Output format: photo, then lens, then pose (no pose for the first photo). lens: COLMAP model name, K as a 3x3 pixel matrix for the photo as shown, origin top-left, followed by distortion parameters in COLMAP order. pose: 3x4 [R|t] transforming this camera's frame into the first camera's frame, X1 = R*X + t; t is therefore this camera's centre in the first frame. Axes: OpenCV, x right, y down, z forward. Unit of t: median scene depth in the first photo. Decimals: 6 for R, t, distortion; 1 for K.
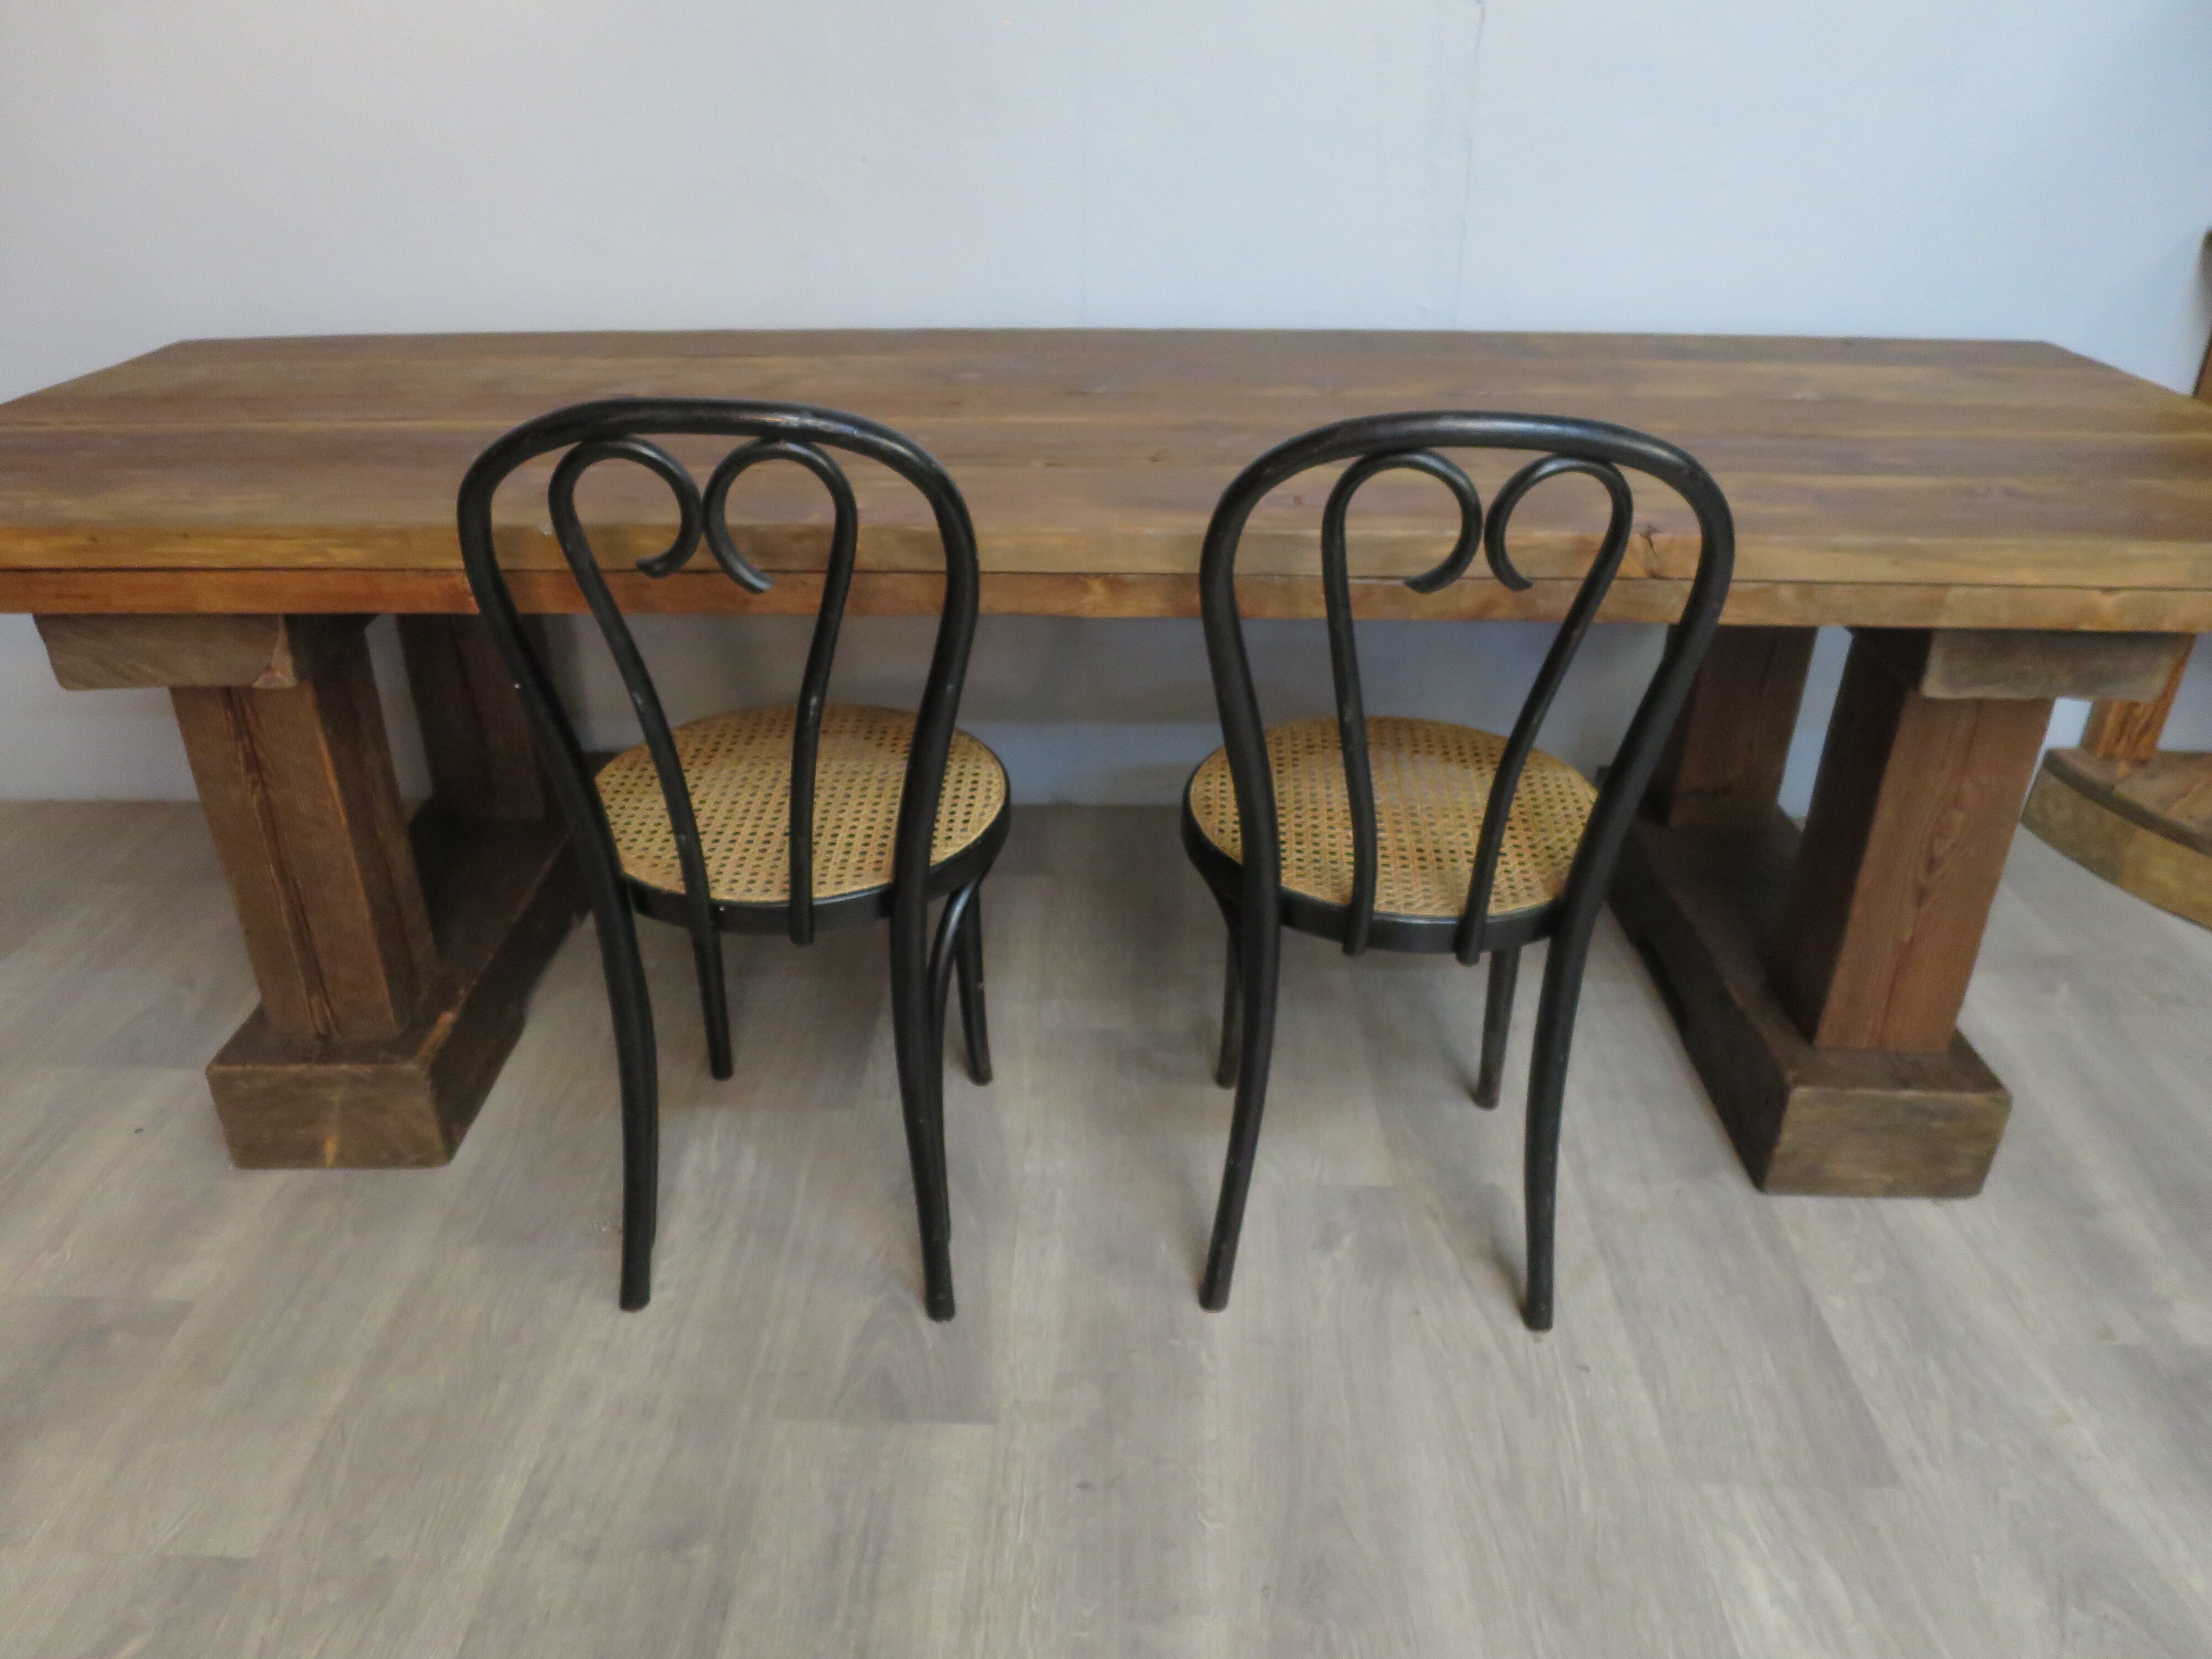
lens RADIAL K [[1588.9, 0, 1112.0], [0, 1588.9, 823.7], [0, 0, 1]] dist [-0.049601, 0.011807]
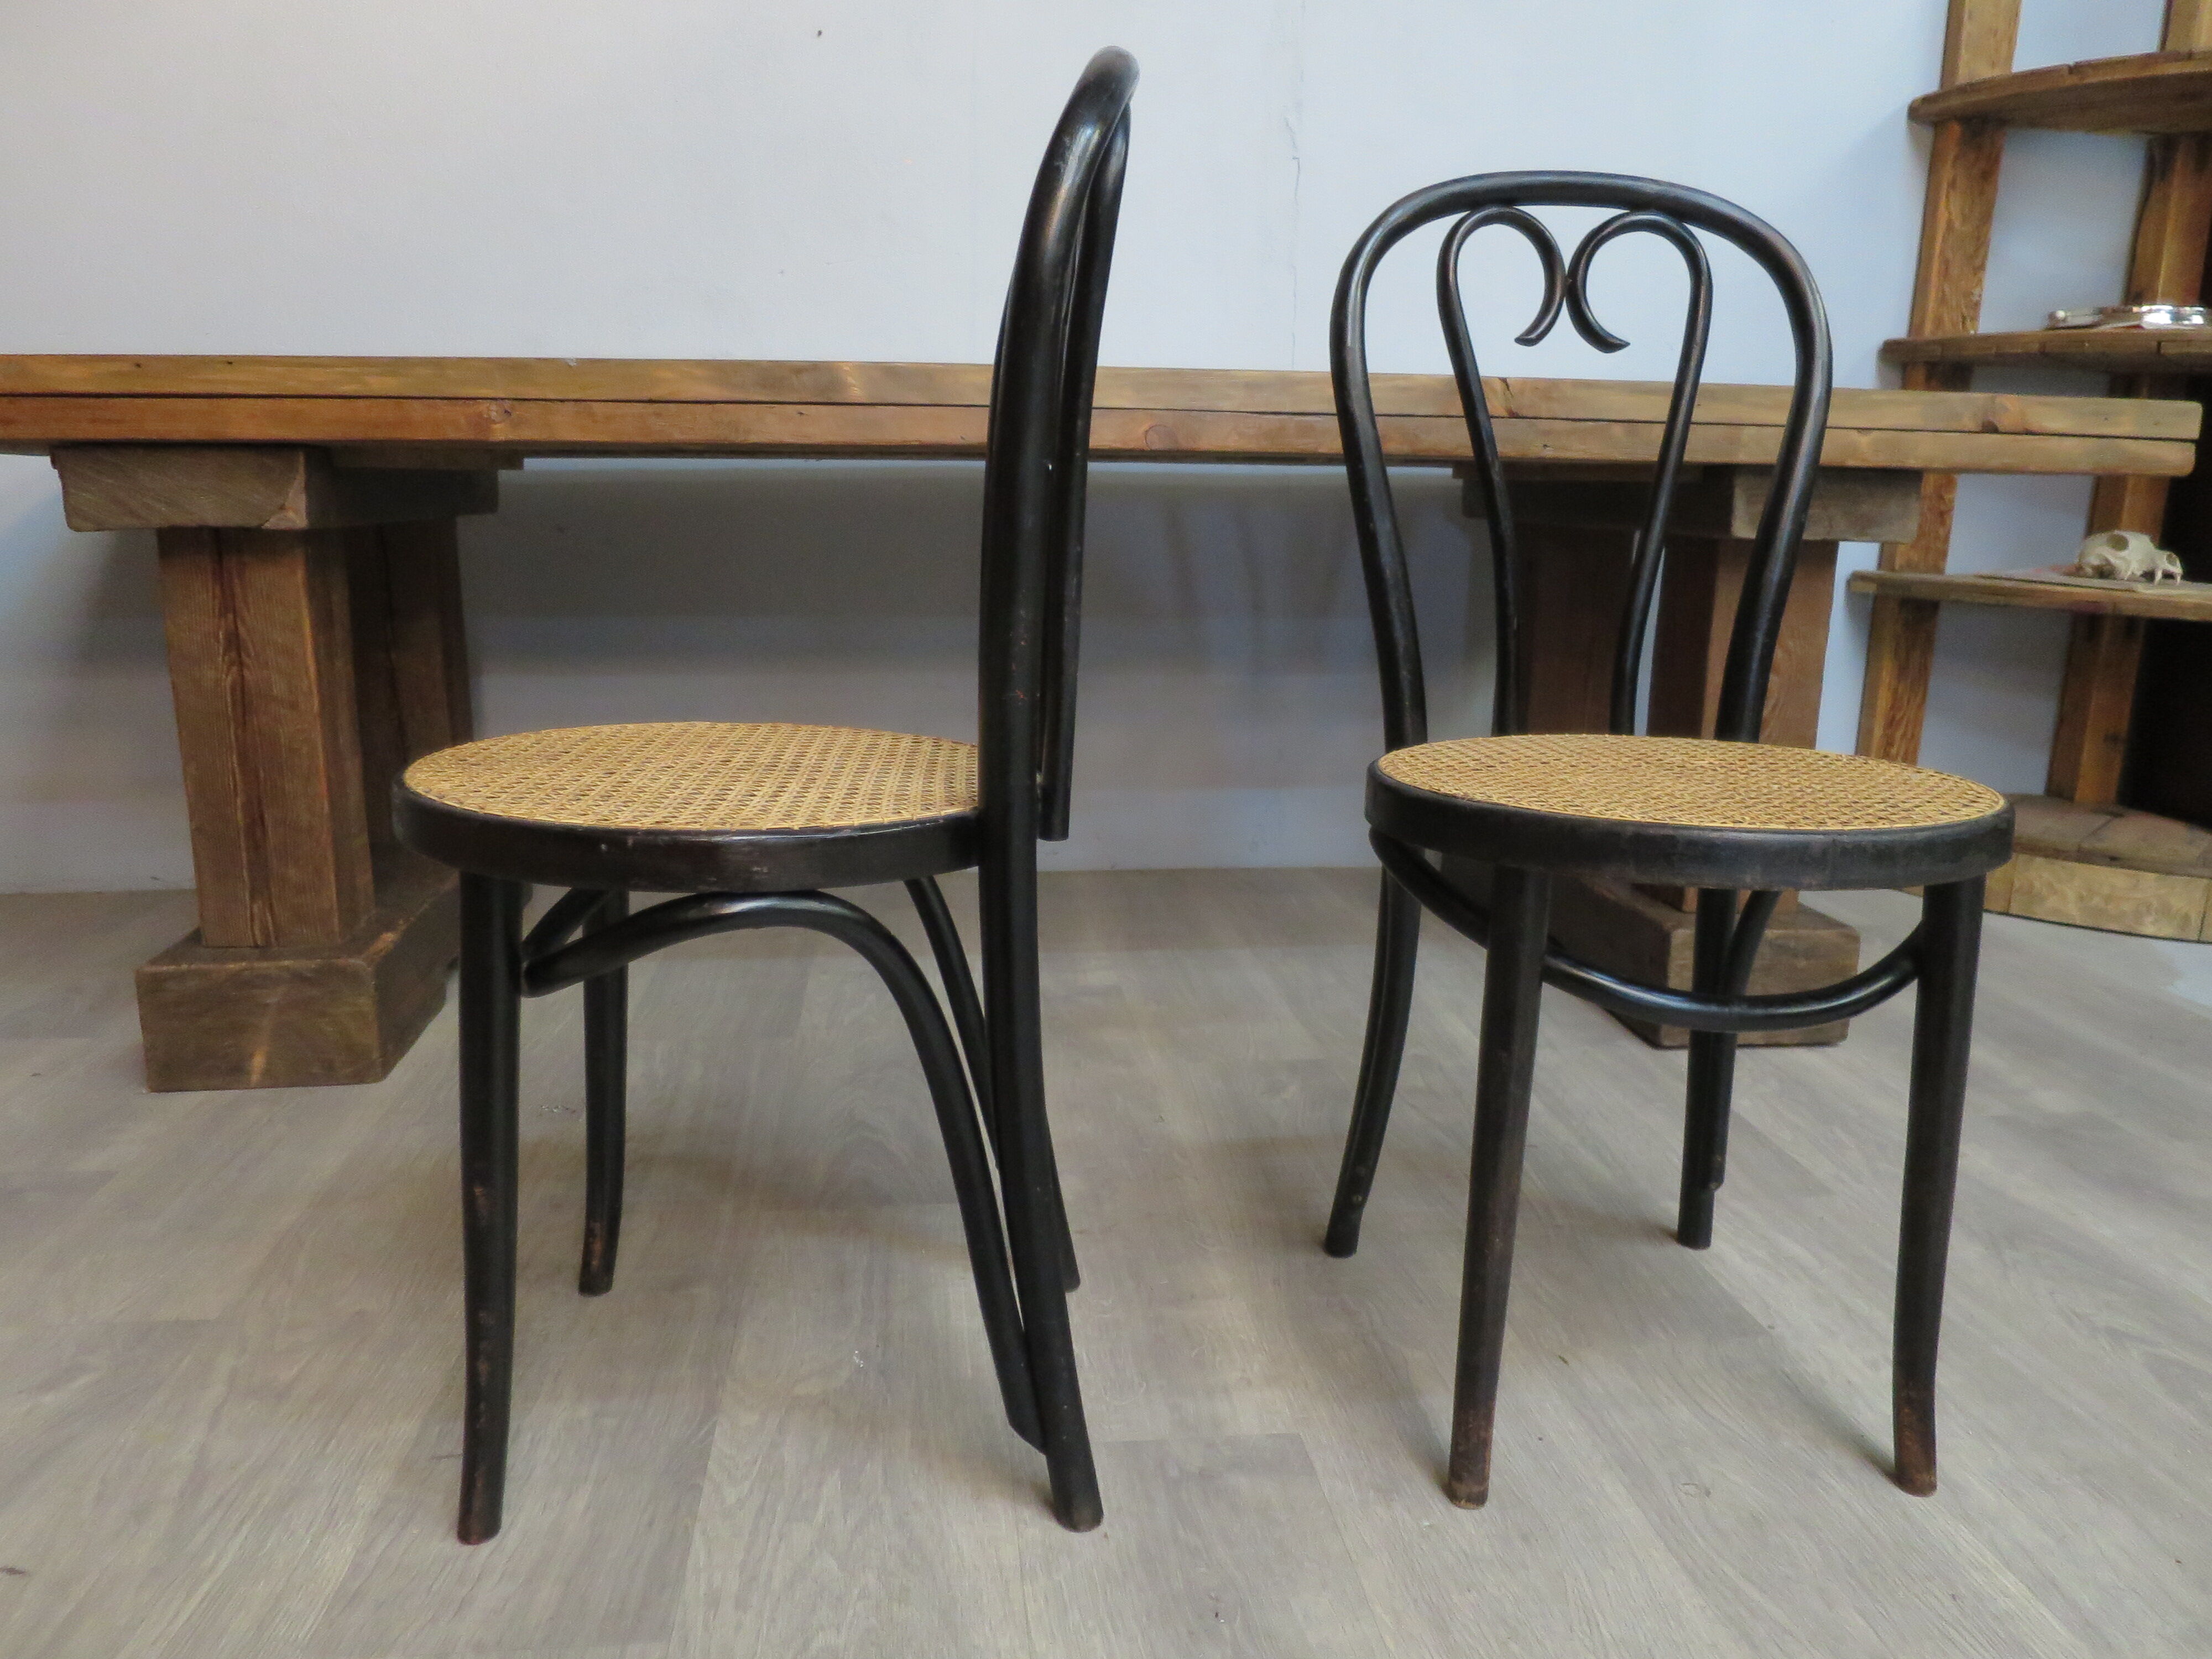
lens RADIAL K [[1588.9, 0, 1116.2], [0, 1588.9, 820.2], [0, 0, 1]] dist [-0.049601, 0.011807]
pose [[0.989935, -0.021755, 0.139839, -0.114674], [0.057905, 0.963880, -0.259968, 0.373709], [-0.129132, 0.265449, 0.955438, -0.035093]]
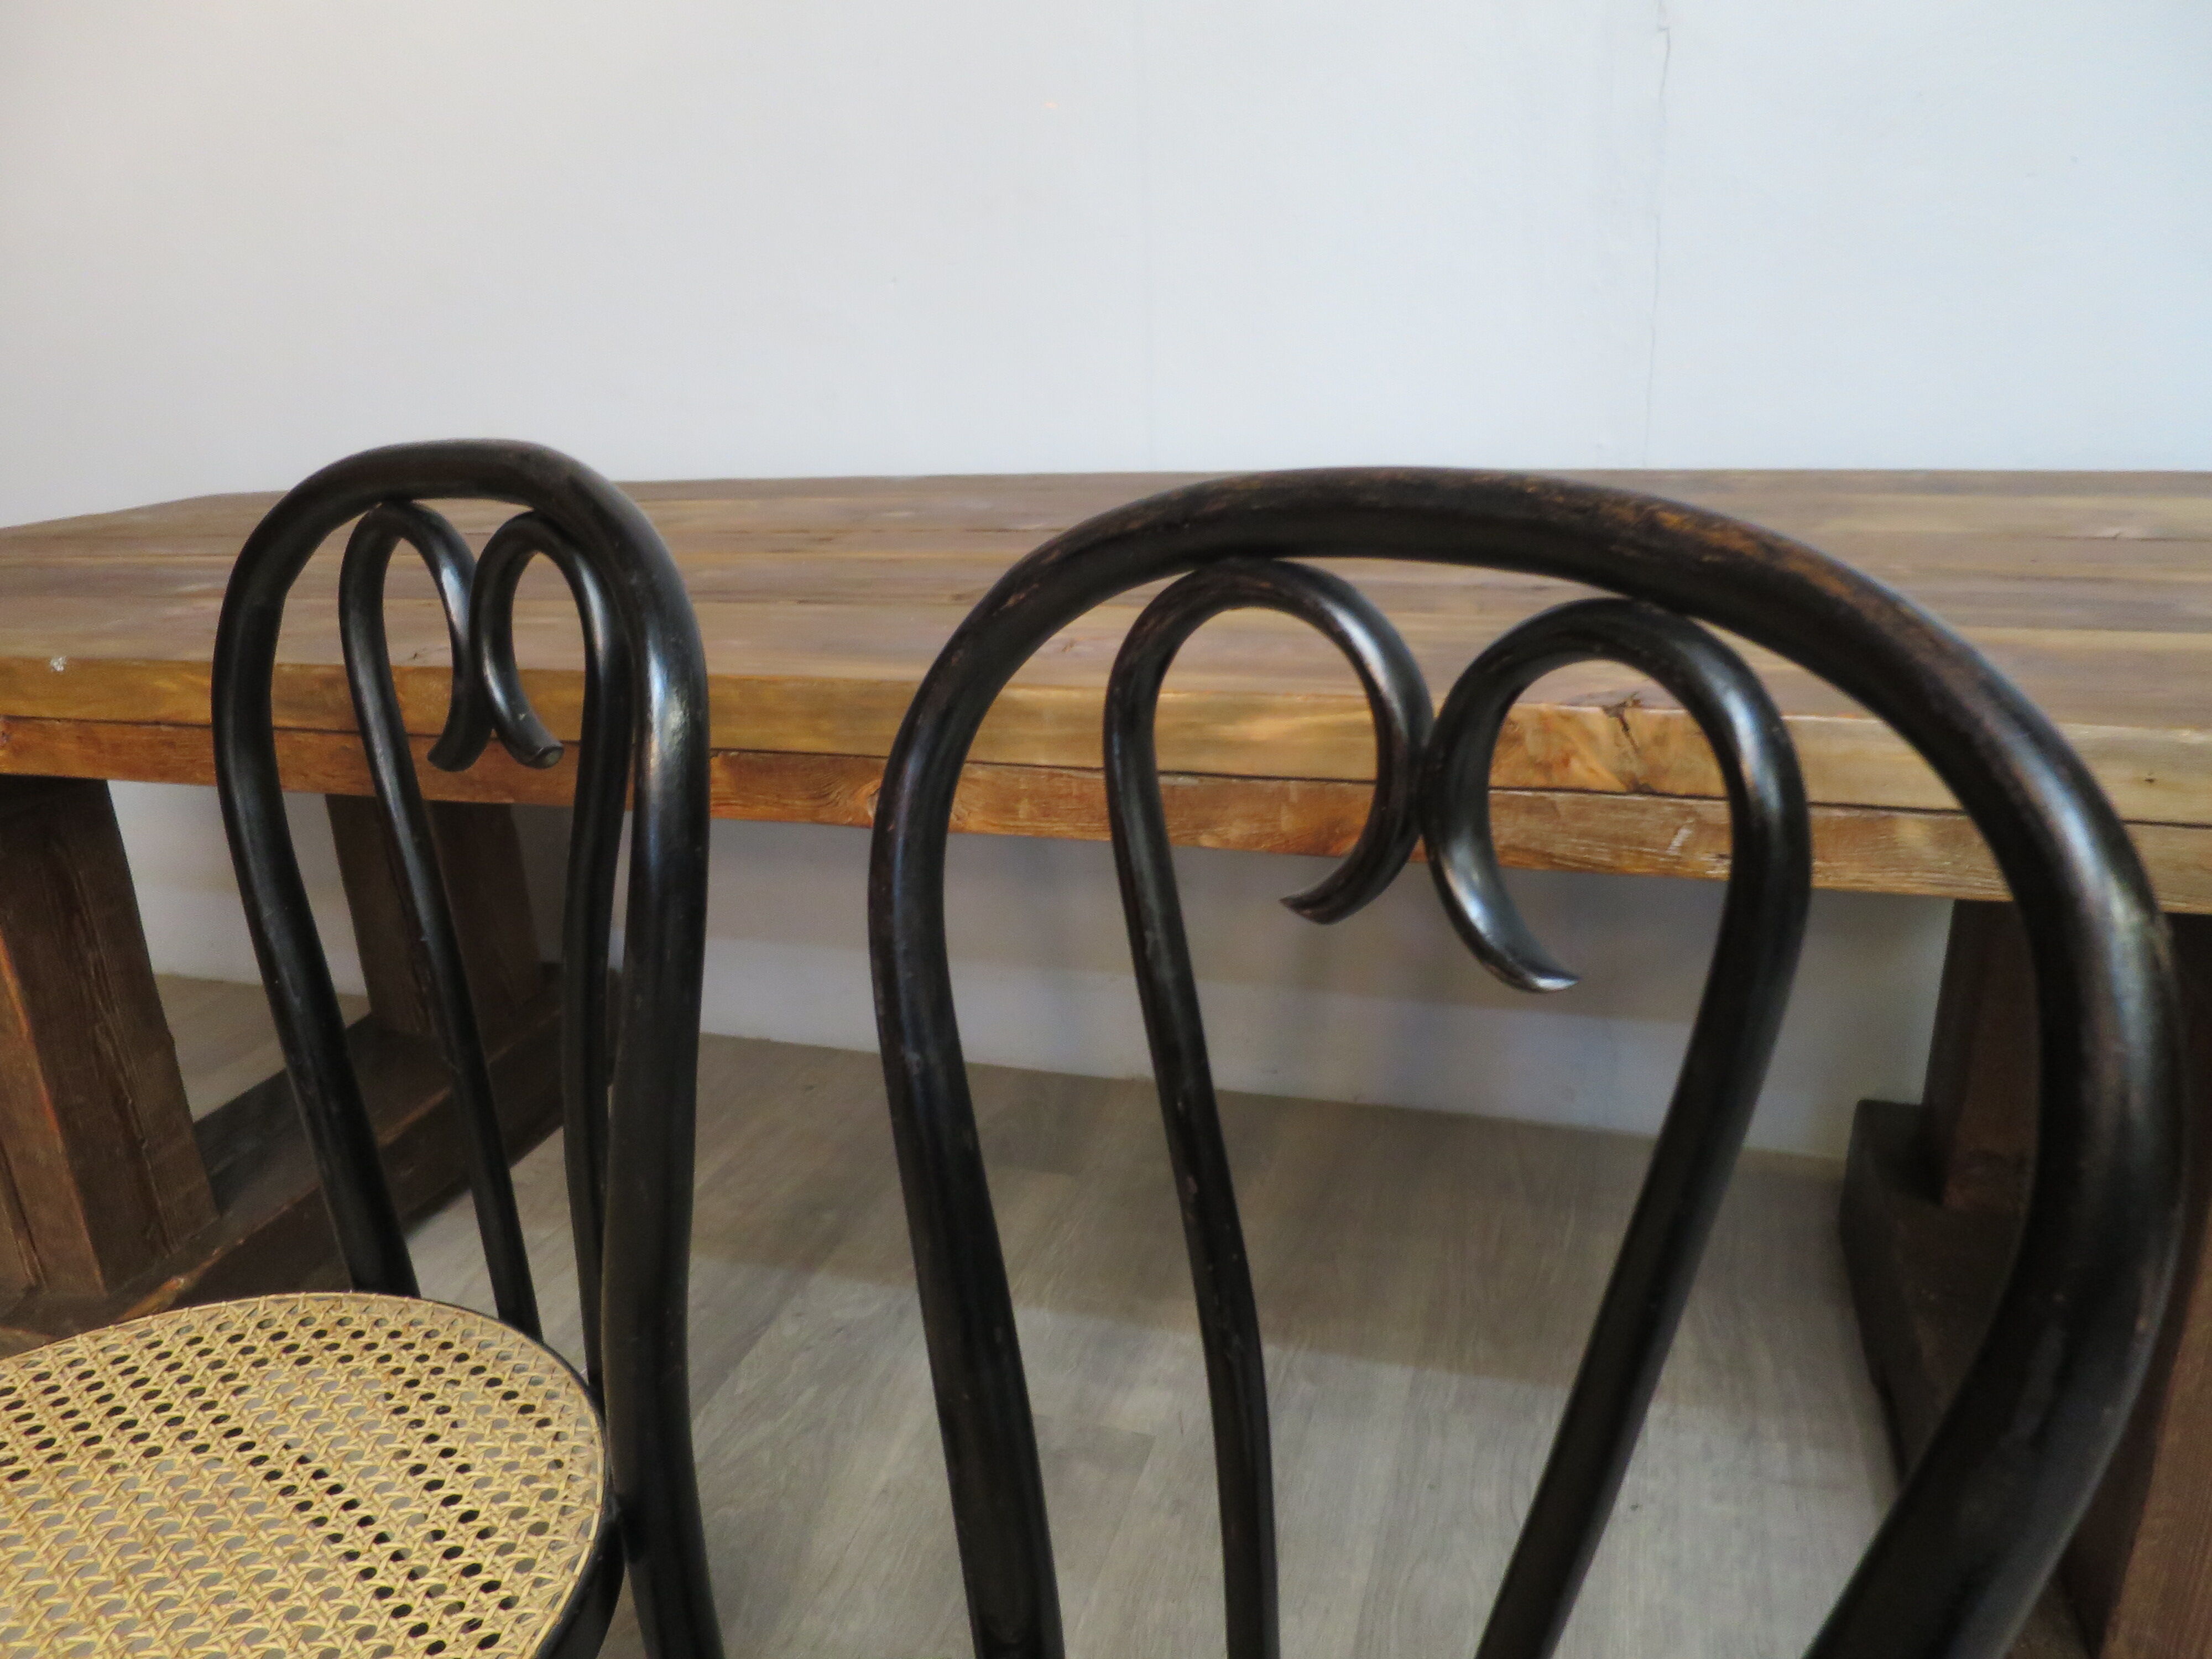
lens RADIAL K [[1588.9, 0, 1111.1], [0, 1588.9, 836.8], [0, 0, 1]] dist [-0.049601, 0.011807]
pose [[0.959321, 0.050576, -0.277751, 0.268206], [-0.088844, 0.987920, -0.126966, -0.047787], [0.267975, 0.146478, 0.952226, 0.375499]]
